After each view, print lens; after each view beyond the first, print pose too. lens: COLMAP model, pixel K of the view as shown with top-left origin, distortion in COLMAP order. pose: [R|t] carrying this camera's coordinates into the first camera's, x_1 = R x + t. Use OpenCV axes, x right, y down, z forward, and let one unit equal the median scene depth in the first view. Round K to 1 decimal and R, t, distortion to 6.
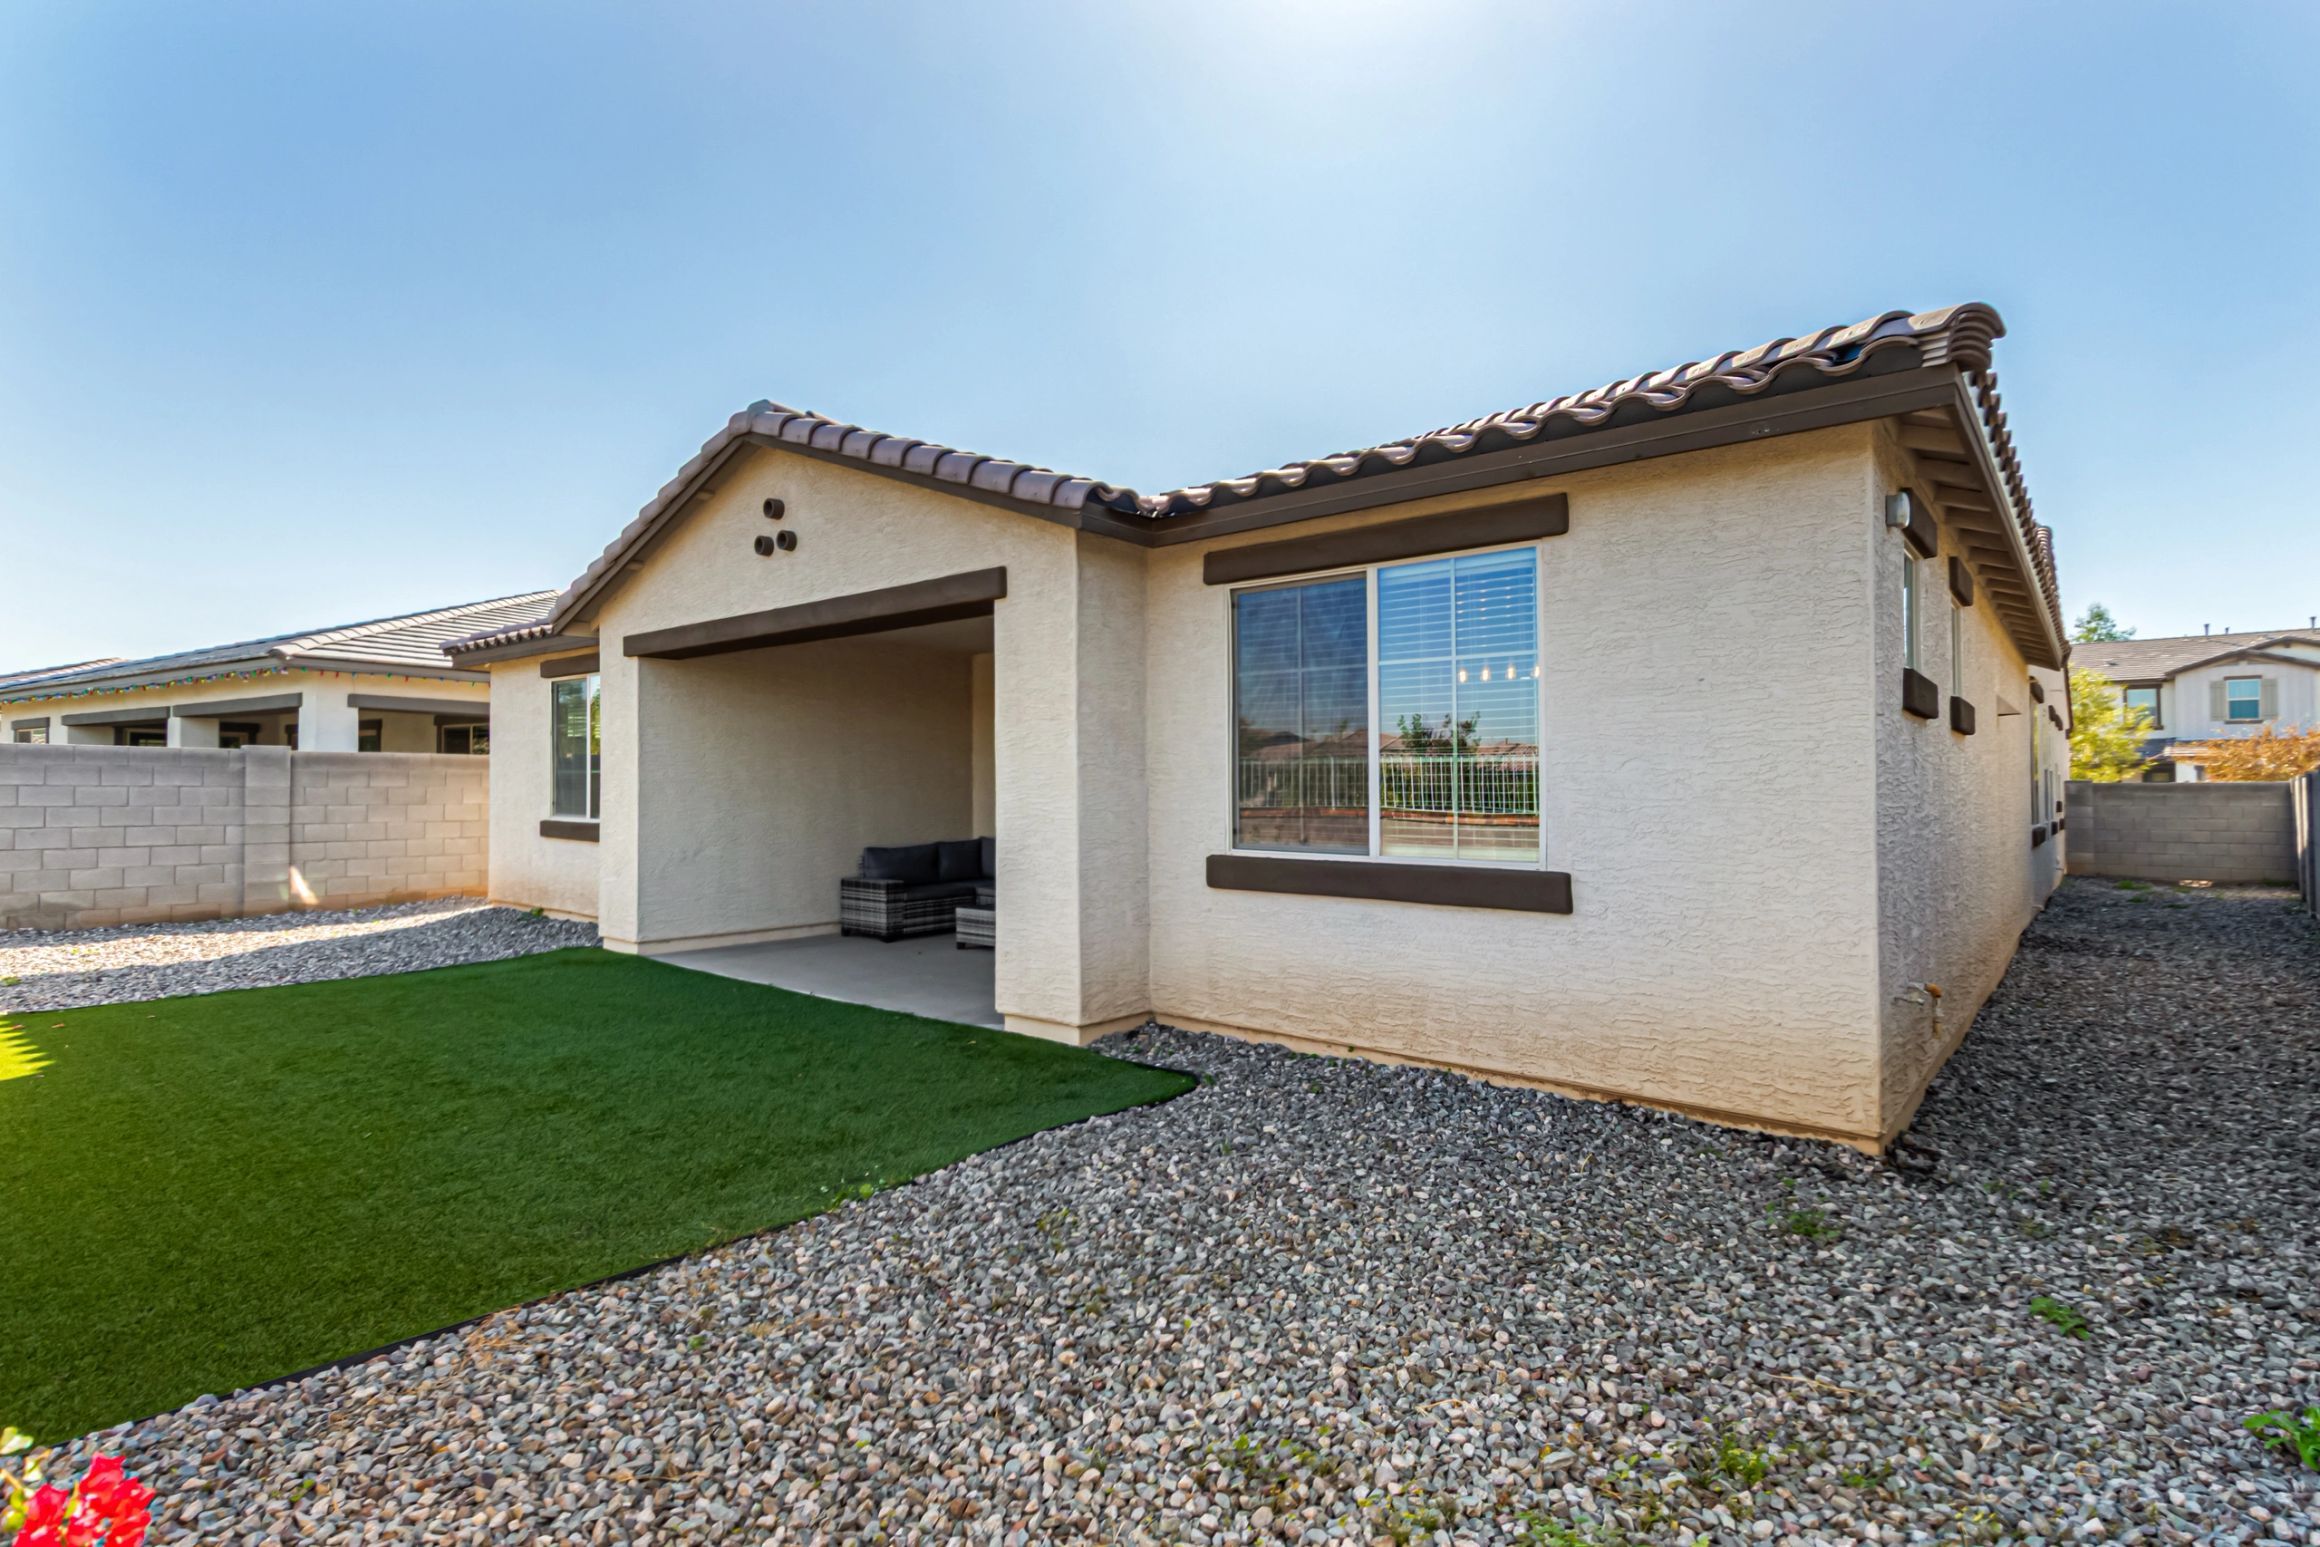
lens RADIAL K [[1128.8, 0, 1164.5], [0, 1128.8, 805.5], [0, 0, 1]] dist [0.008854, 0.000290]
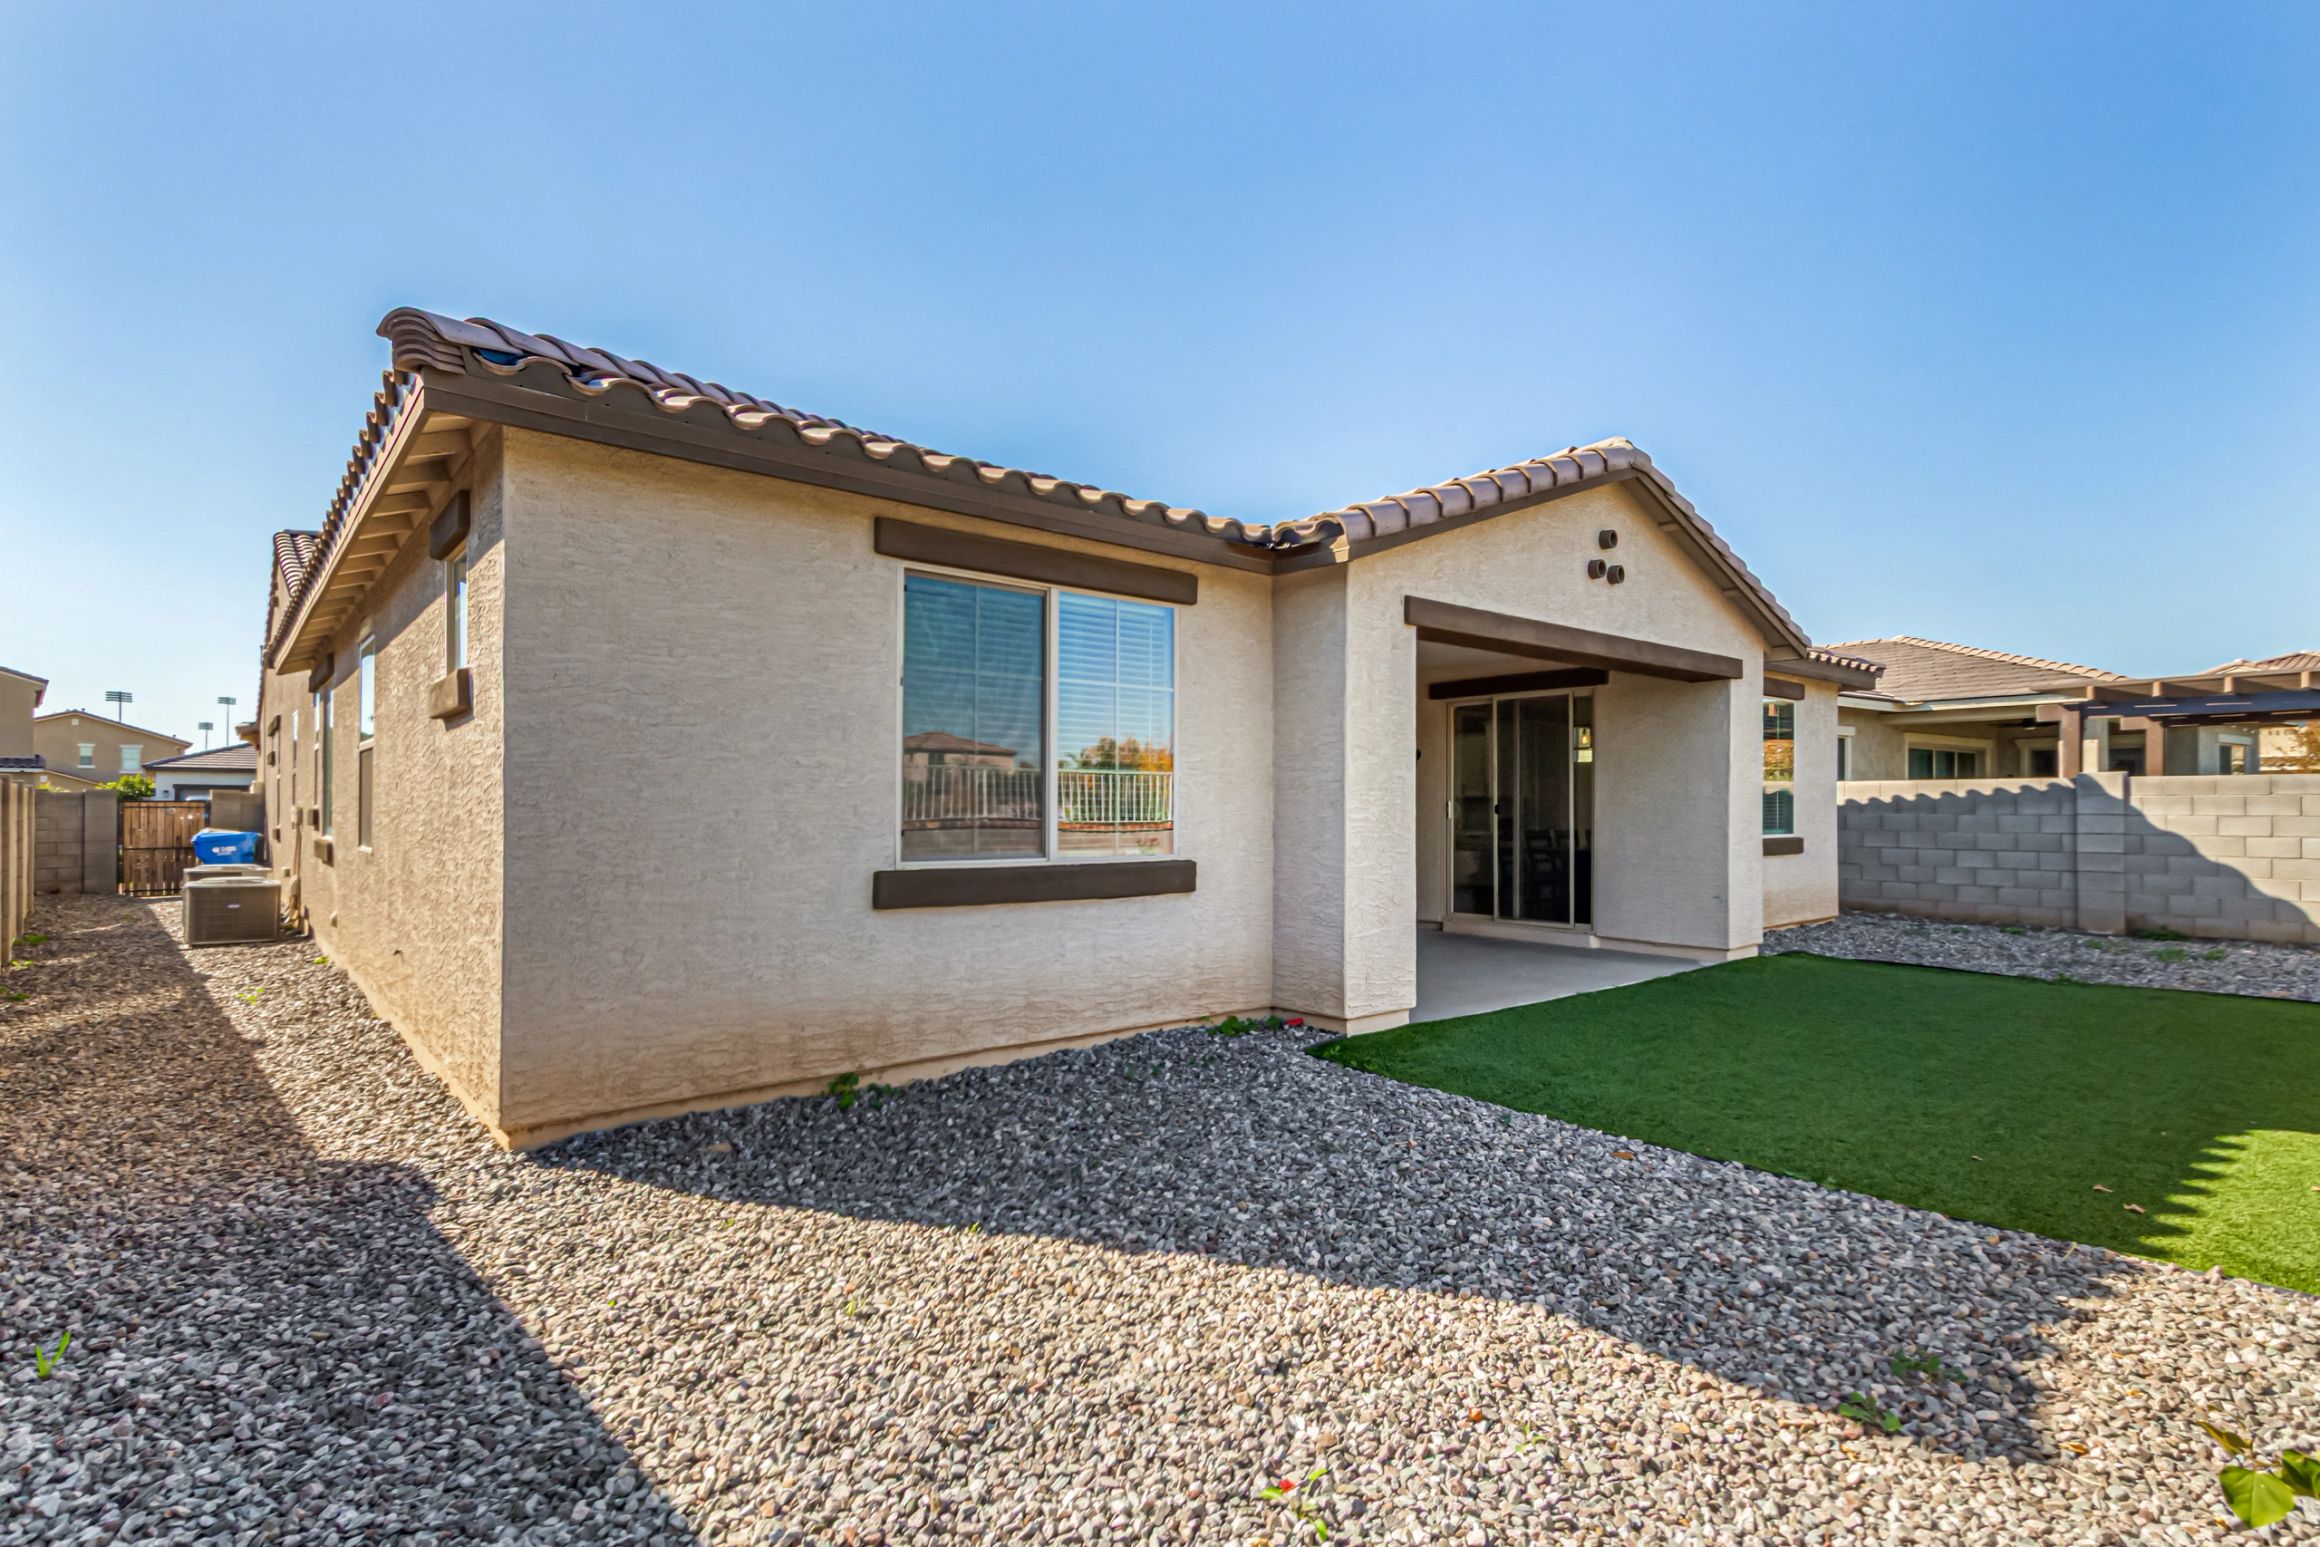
lens RADIAL K [[1128.8, 0, 1164.5], [0, 1128.8, 805.5], [0, 0, 1]] dist [0.008854, 0.000290]
pose [[0.164275, -0.009400, 0.986370, -0.886158], [0.005384, 0.999948, 0.008633, -0.013981], [-0.986400, 0.003892, 0.164317, 0.747017]]
